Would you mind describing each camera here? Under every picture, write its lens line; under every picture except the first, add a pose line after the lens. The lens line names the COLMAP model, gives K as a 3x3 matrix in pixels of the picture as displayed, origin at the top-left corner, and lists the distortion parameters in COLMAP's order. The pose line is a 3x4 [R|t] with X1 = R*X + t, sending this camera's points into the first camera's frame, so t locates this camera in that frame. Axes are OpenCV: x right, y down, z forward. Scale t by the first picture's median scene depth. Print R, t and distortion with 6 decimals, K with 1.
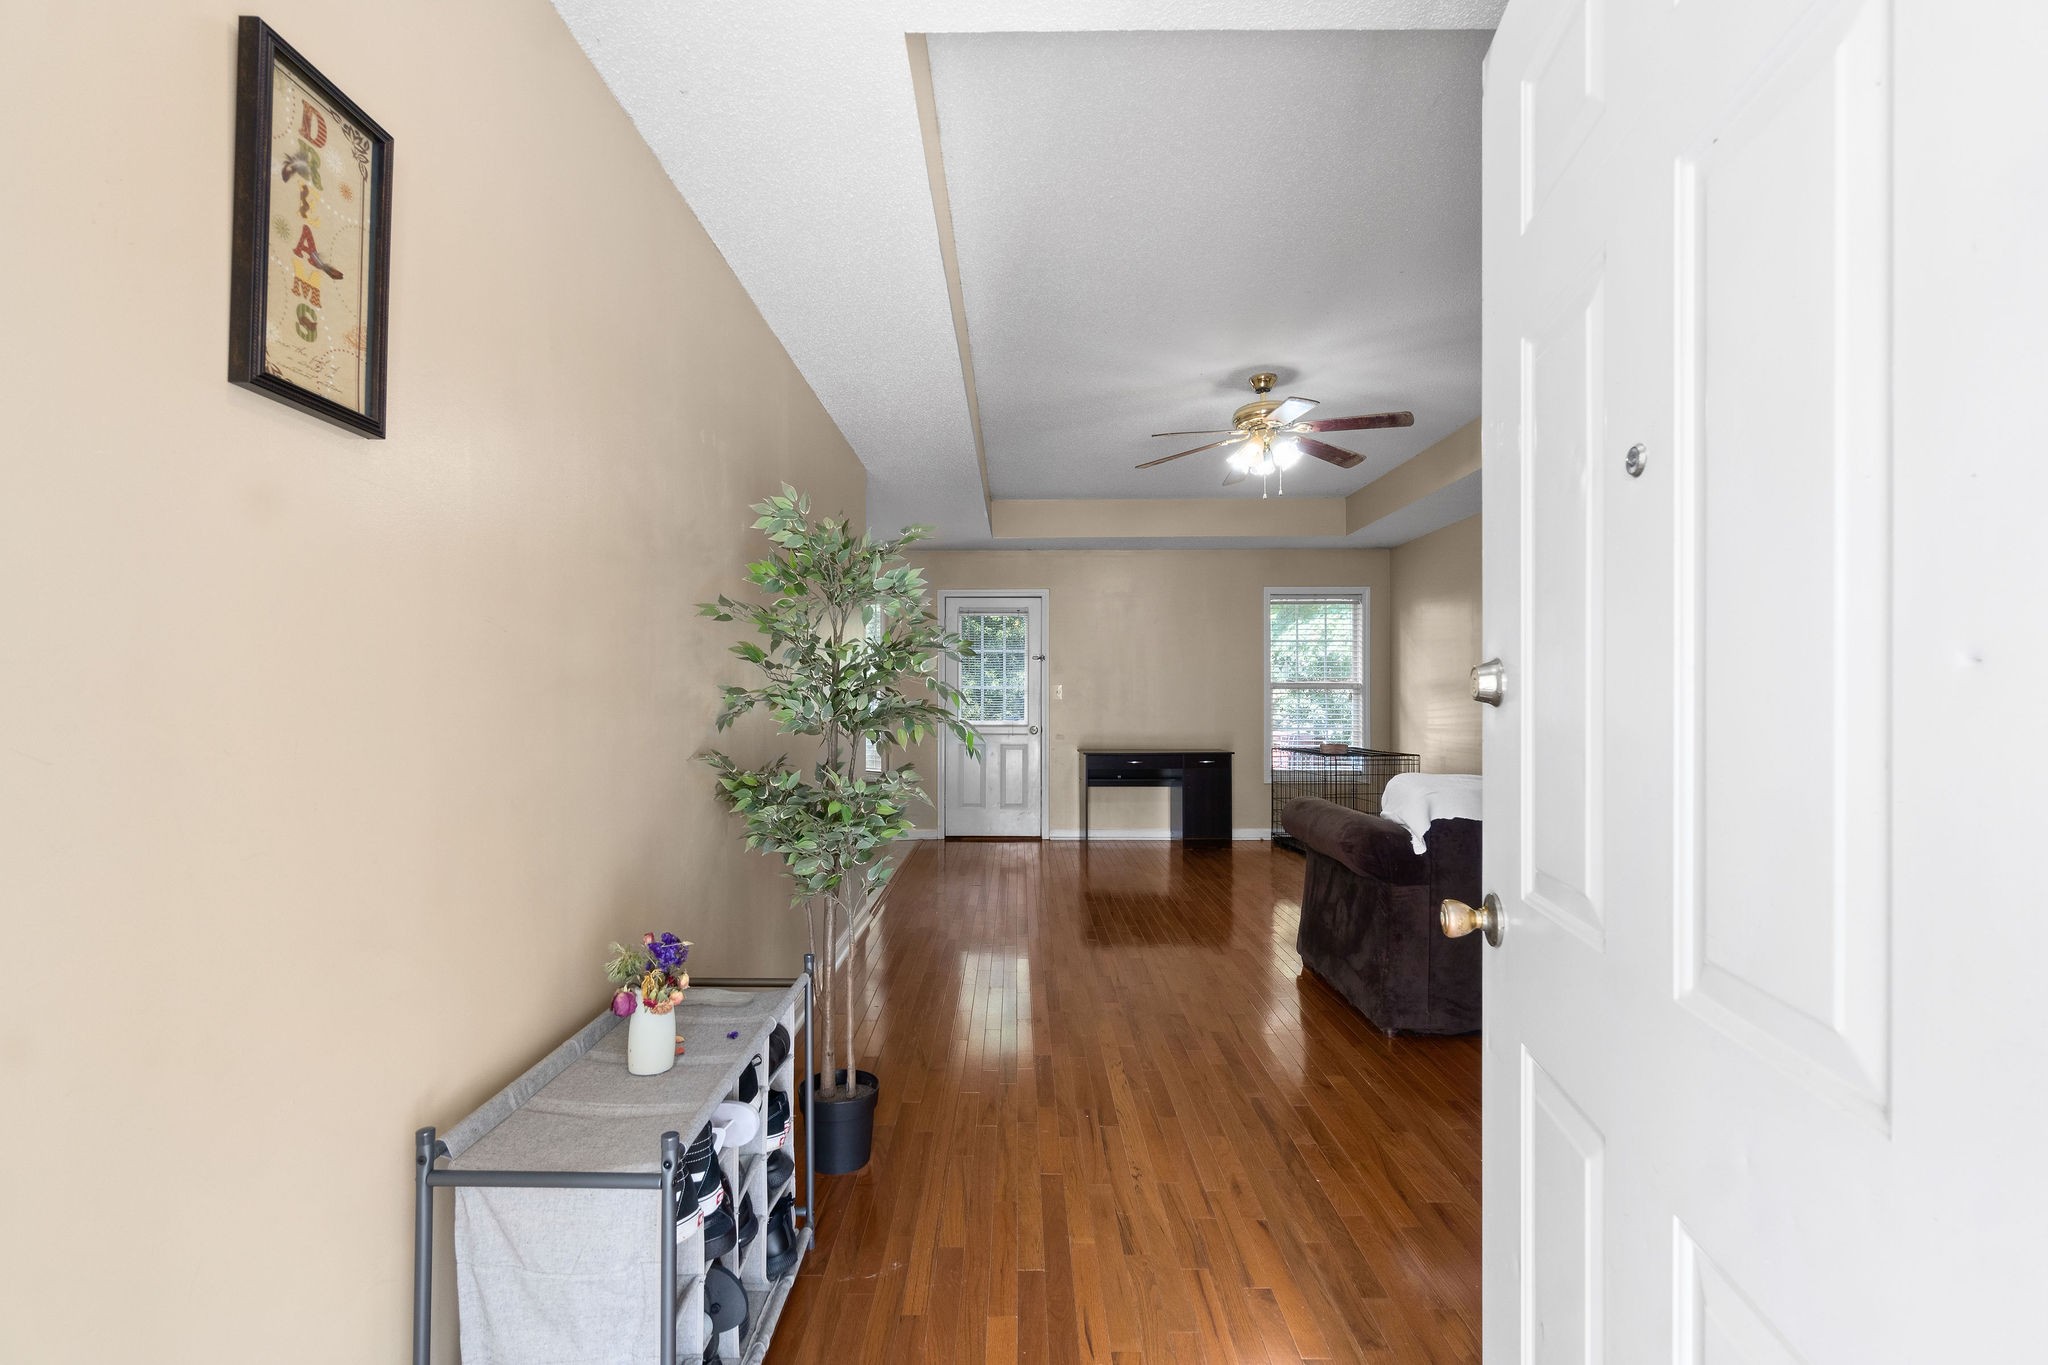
lens RADIAL K [[895.3, 0, 1024.0], [0, 895.3, 682.5], [0, 0, 1]] dist [0.001321, -0.000096]
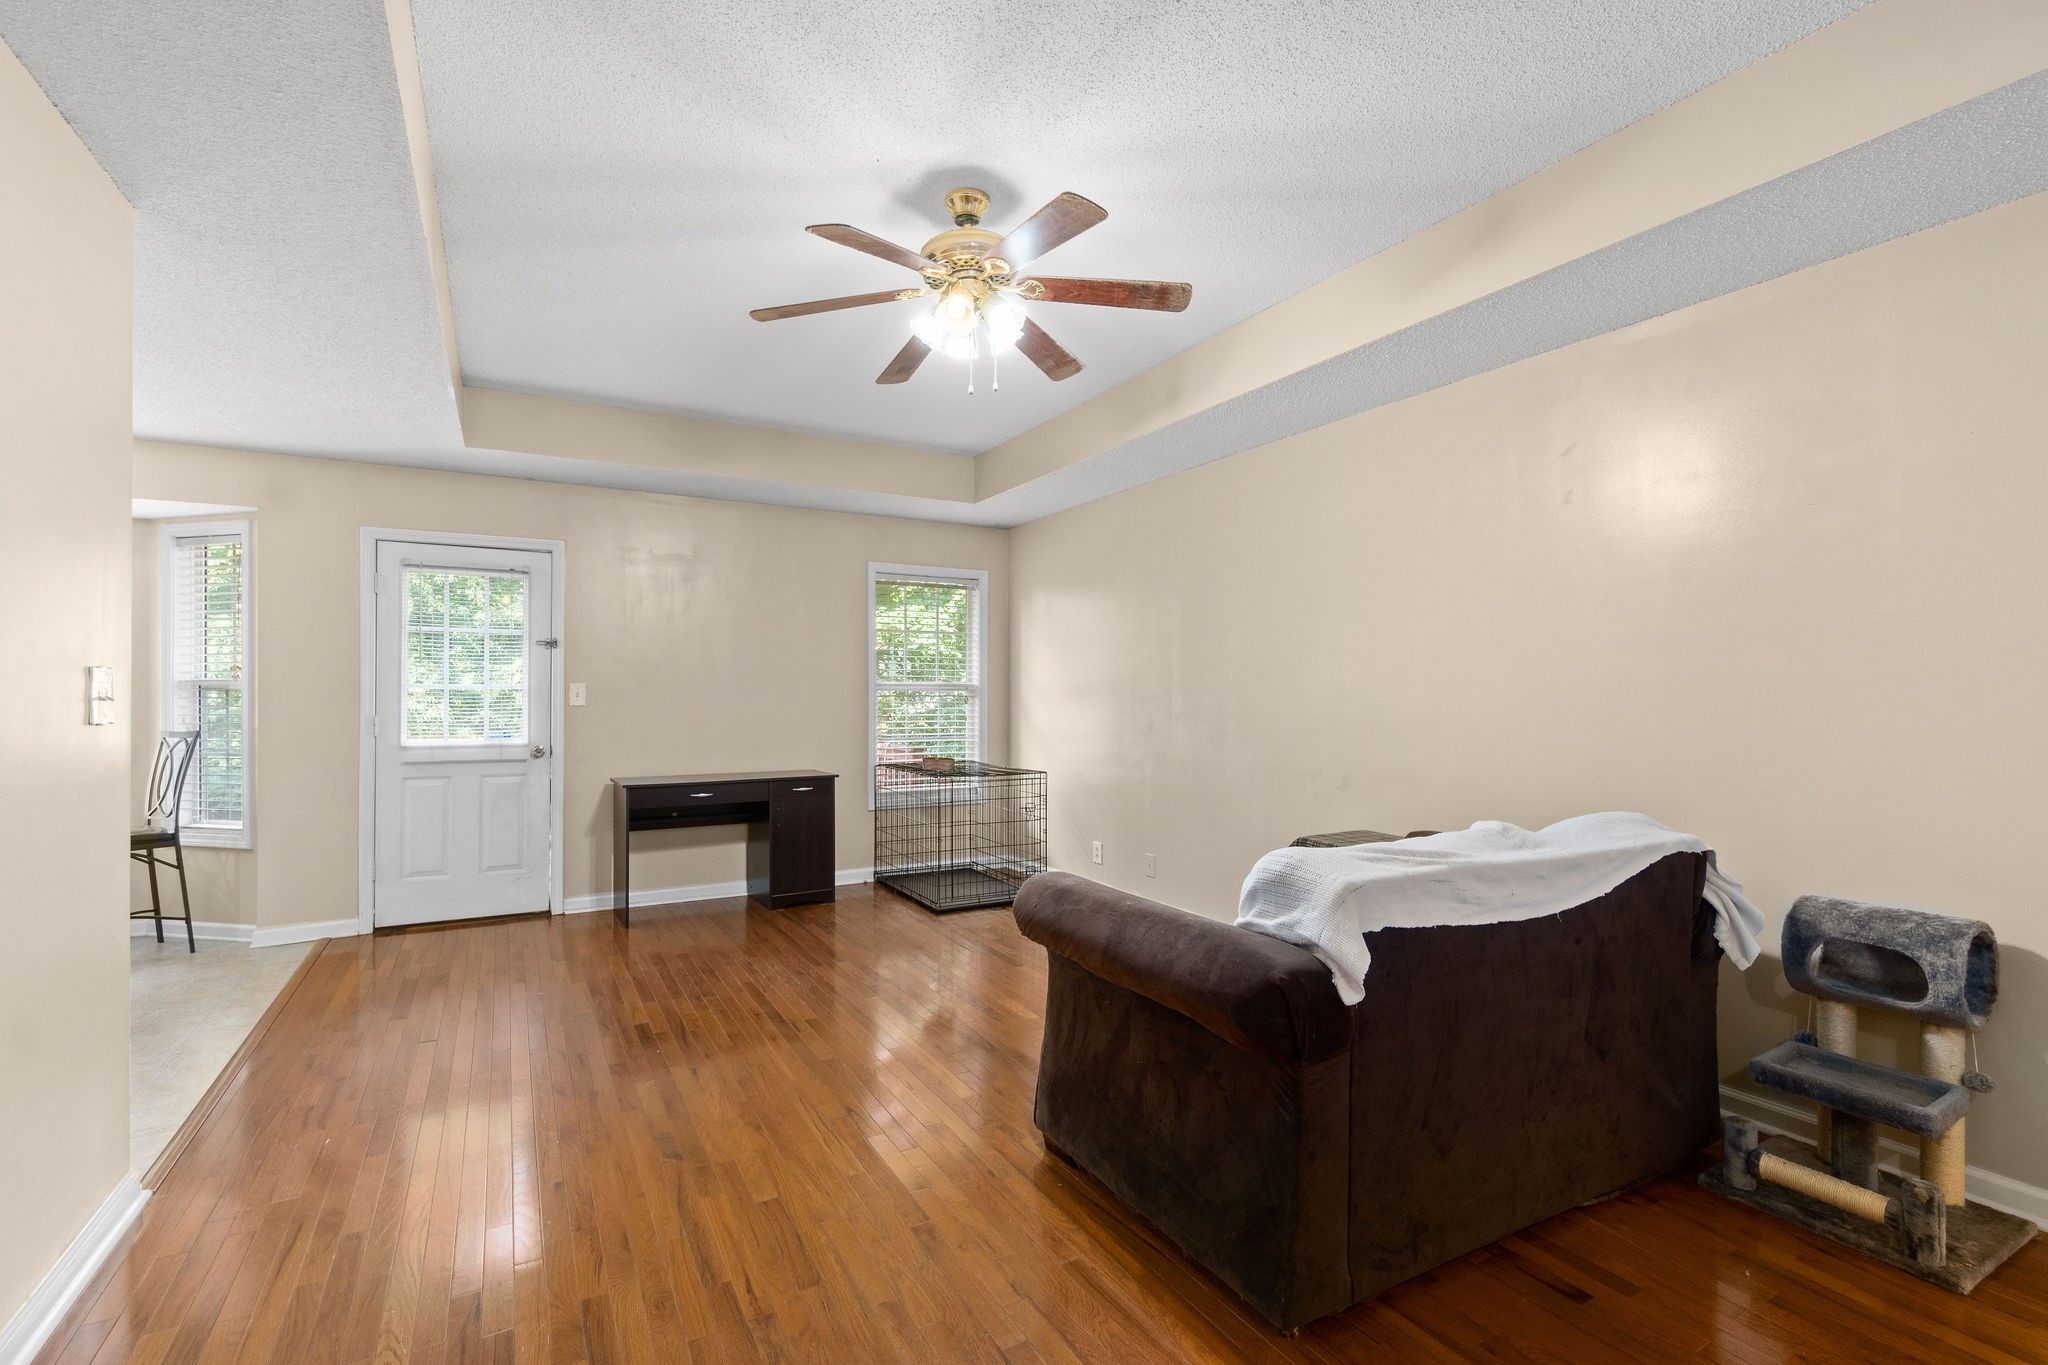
lens RADIAL K [[903.9, 0, 1014.8], [0, 903.9, 691.3], [0, 0, 1]] dist [0.002506, -0.000262]
pose [[0.874345, 0.005324, 0.485275, -0.005605], [-0.011323, 0.999891, 0.009431, -0.001644], [-0.485172, -0.013741, 0.874311, 0.247453]]
